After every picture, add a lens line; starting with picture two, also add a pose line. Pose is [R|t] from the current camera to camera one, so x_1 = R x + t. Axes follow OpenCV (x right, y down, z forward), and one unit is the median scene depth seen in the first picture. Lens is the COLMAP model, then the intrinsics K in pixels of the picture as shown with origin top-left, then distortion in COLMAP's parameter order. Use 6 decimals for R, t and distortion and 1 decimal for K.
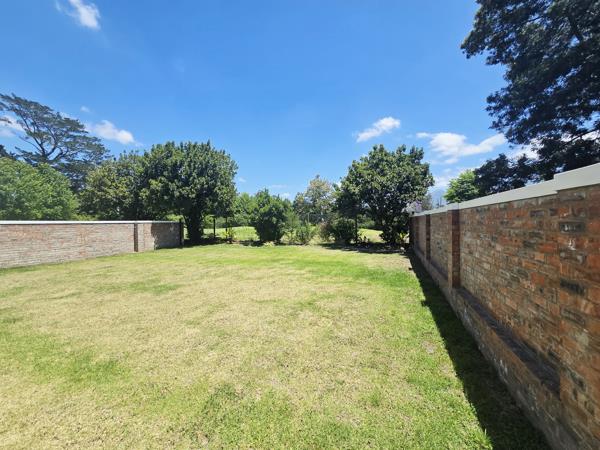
lens RADIAL K [[245.3, 0, 300.0], [0, 245.3, 225.0], [0, 0, 1]] dist [-0.003474, 0.000518]
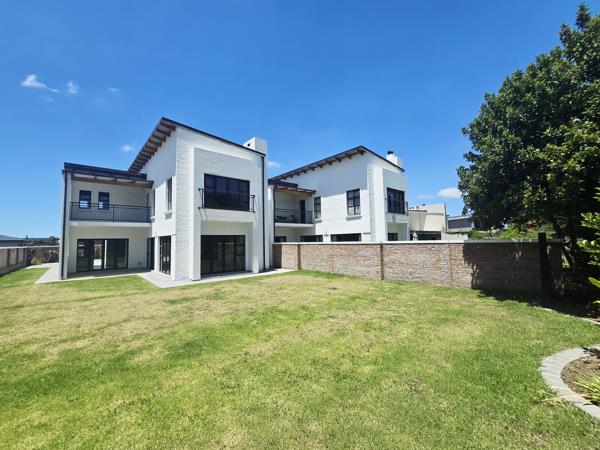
lens RADIAL K [[245.3, 0, 300.0], [0, 245.3, 225.0], [0, 0, 1]] dist [-0.003474, 0.000518]
pose [[-0.453865, -0.054917, -0.889377, 0.176441], [0.000226, 0.998092, -0.061745, -0.020840], [0.891070, -0.028225, -0.452986, 1.127705]]
